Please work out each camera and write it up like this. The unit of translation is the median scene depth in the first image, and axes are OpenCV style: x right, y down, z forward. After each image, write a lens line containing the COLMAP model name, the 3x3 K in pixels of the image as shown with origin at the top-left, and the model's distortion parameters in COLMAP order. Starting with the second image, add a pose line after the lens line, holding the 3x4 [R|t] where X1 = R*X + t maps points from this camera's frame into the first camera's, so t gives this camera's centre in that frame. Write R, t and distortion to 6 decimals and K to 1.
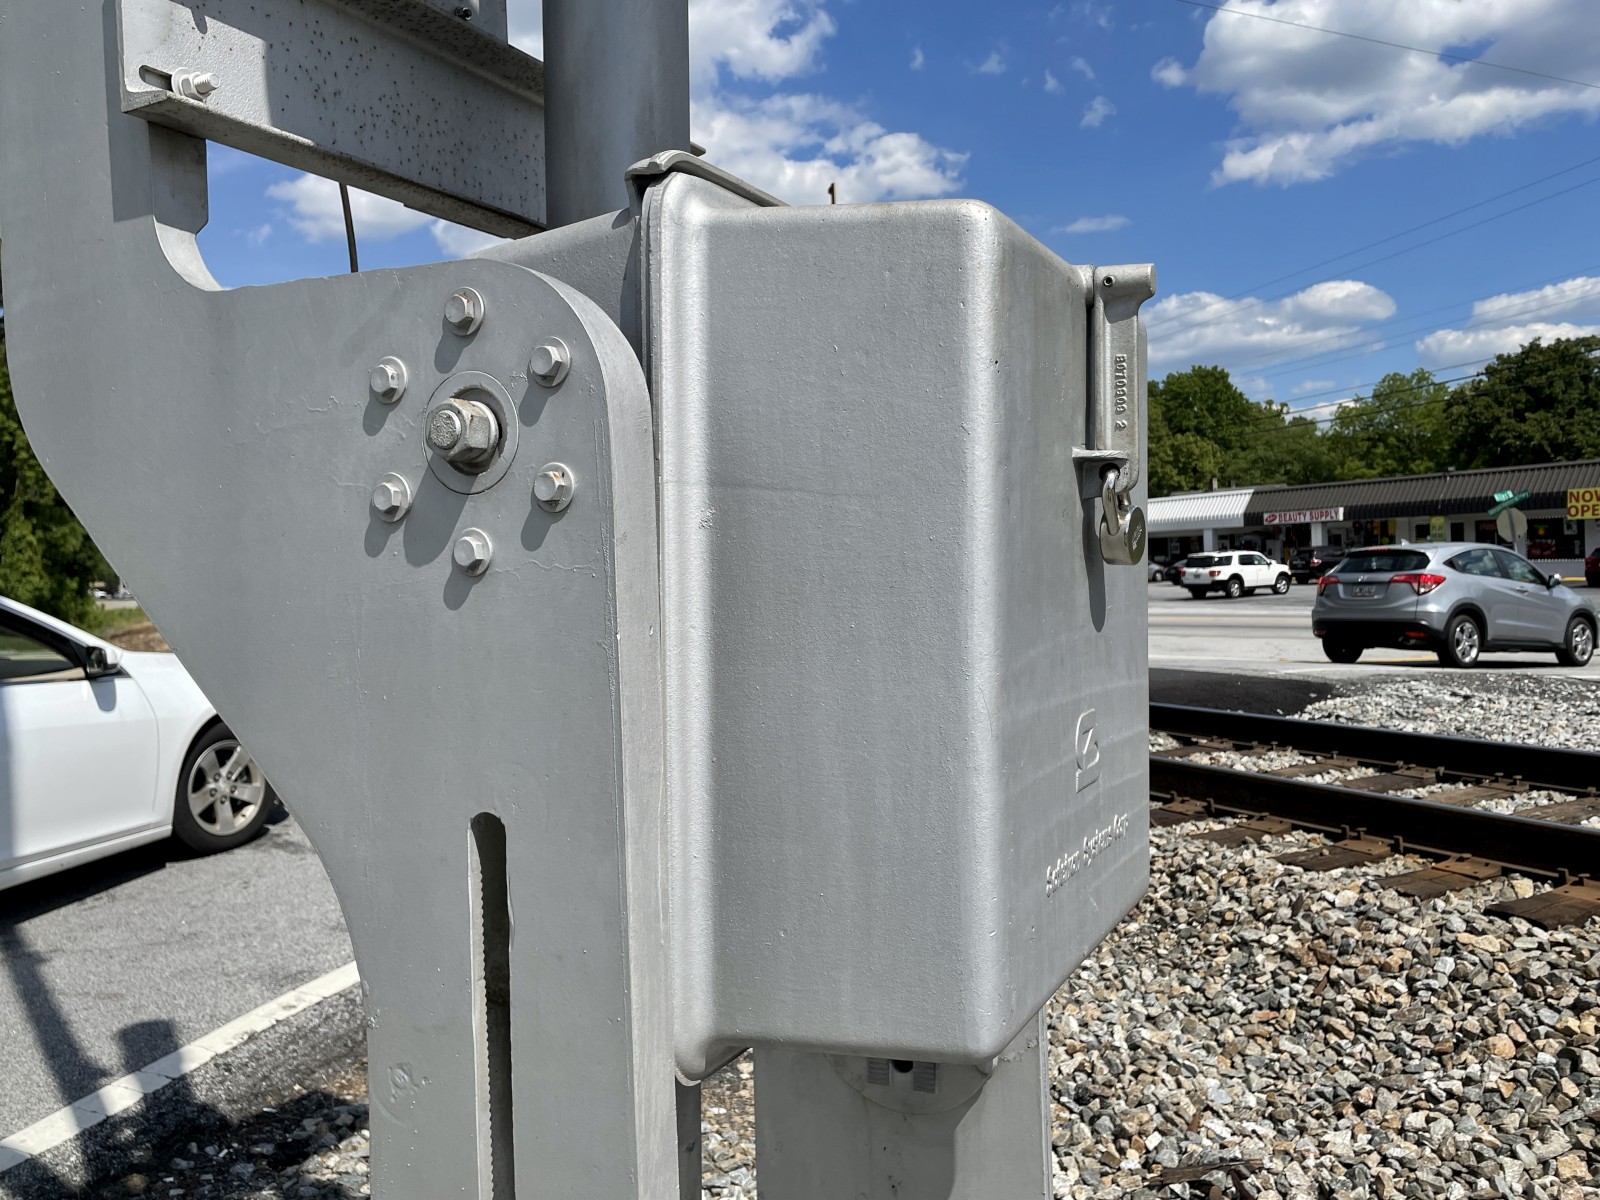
lens RADIAL K [[1293.6, 0, 780.4], [0, 1293.6, 593.4], [0, 0, 1]] dist [0.077708, -0.101190]
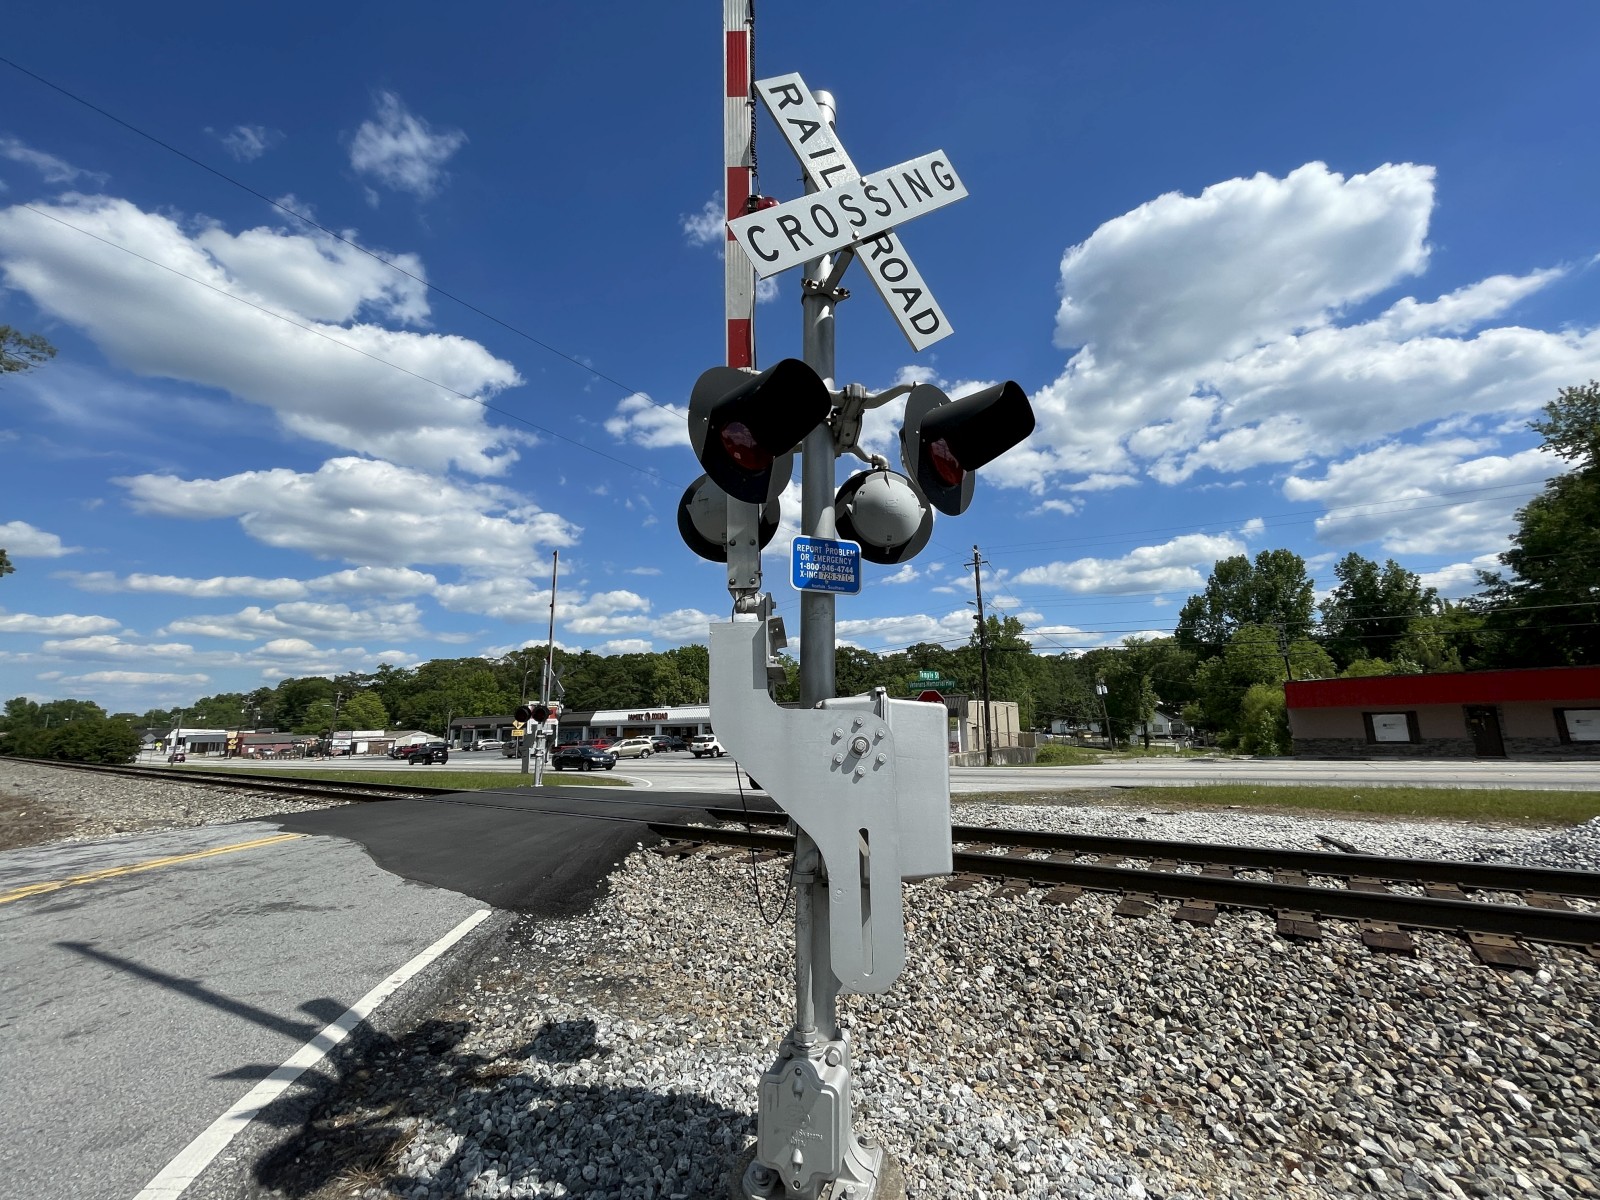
lens RADIAL K [[649.5, 0, 804.0], [0, 649.5, 600.0], [0, 0, 1]] dist [0.001644, -0.000839]
pose [[0.883807, 0.115436, 0.453388, -0.372563], [-0.007887, 0.972621, -0.232264, -0.021397], [-0.467786, 0.201701, 0.860519, -0.259318]]
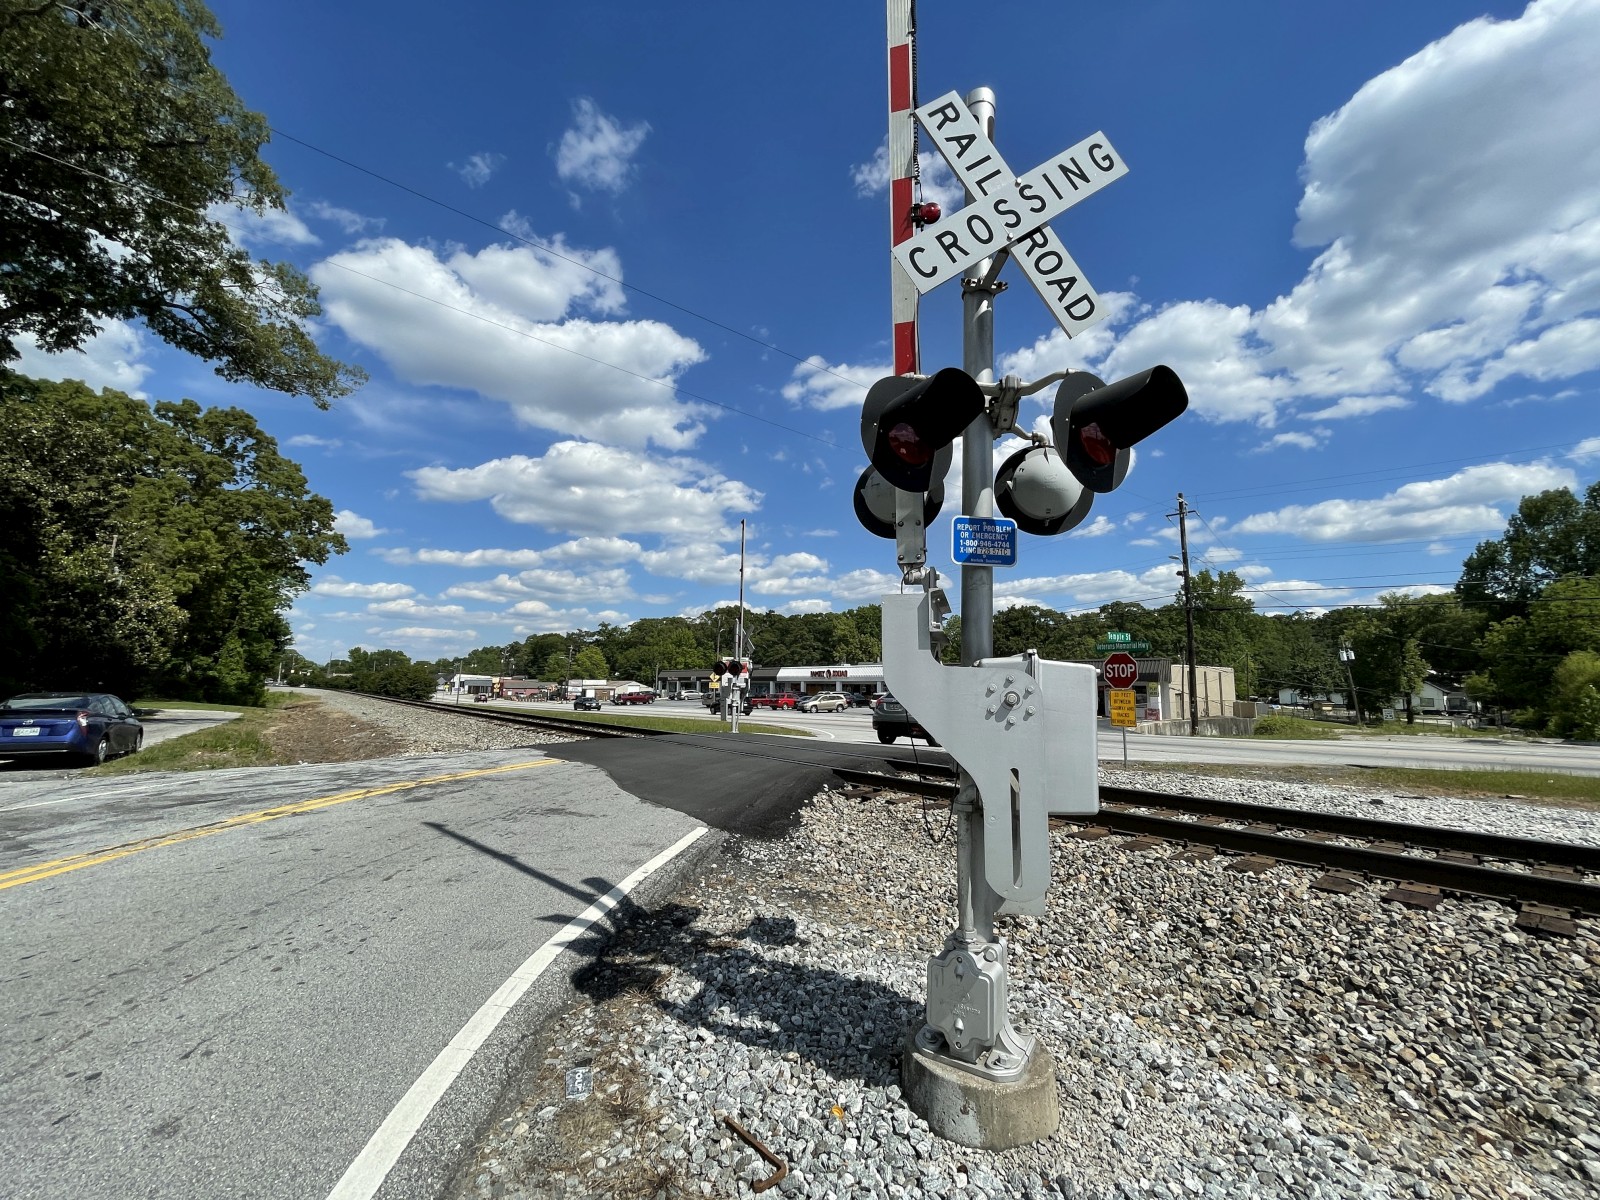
lens RADIAL K [[649.5, 0, 804.0], [0, 649.5, 600.0], [0, 0, 1]] dist [0.001644, -0.000839]
pose [[0.975218, 0.080797, 0.205965, -0.408864], [-0.047029, 0.985361, -0.163868, -0.010266], [-0.216190, 0.150121, 0.964741, -0.377349]]
